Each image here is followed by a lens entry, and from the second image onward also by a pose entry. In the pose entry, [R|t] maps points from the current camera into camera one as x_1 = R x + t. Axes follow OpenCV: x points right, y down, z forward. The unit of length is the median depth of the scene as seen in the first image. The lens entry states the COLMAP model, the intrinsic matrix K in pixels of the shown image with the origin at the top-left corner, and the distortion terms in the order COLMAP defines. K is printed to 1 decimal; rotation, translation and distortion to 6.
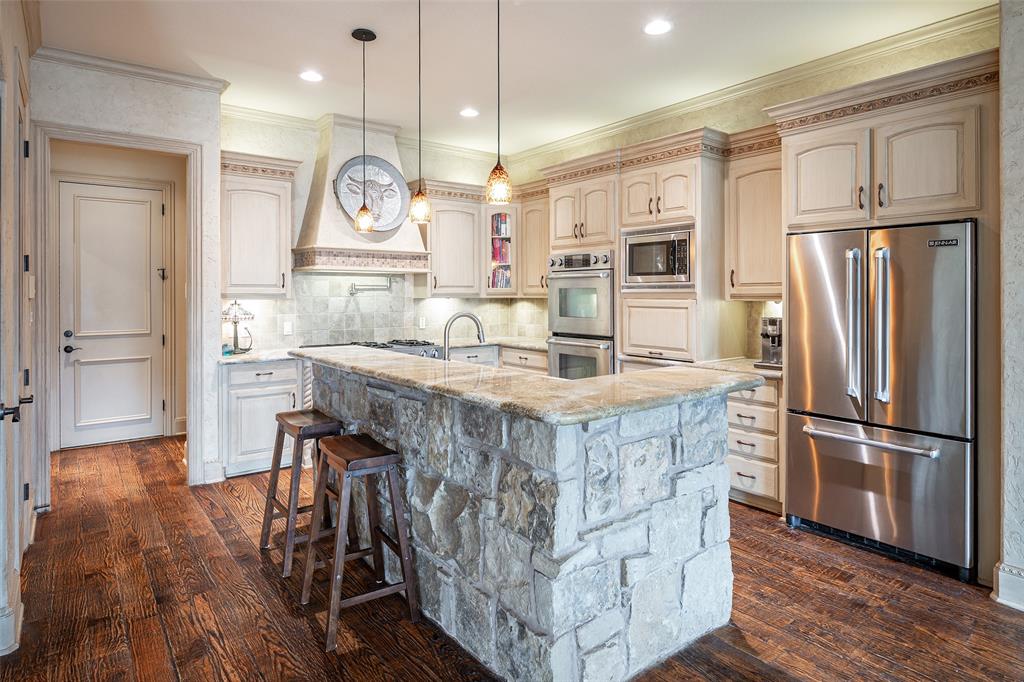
lens RADIAL K [[579.6, 0, 518.4], [0, 579.6, 295.7], [0, 0, 1]] dist [-0.004149, 0.000513]
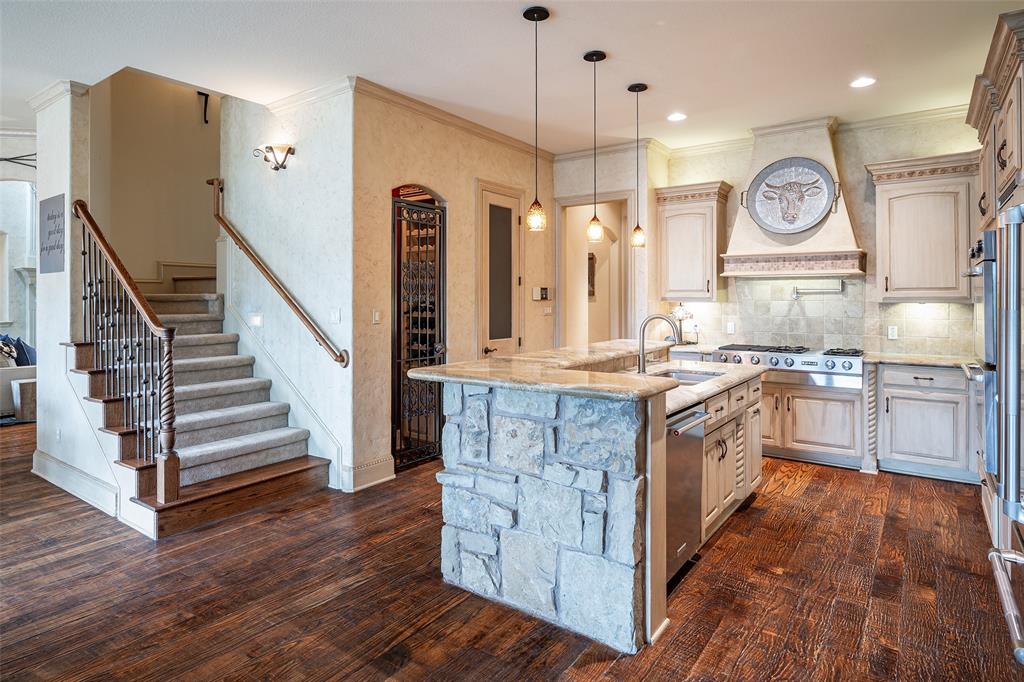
lens RADIAL K [[579.6, 0, 499.6], [0, 579.6, 296.1], [0, 0, 1]] dist [-0.004149, 0.000513]
pose [[0.266761, -0.000375, -0.963763, 0.550690], [-0.003905, 0.999991, -0.001470, -0.002500], [0.963755, 0.004156, 0.266758, 0.254204]]
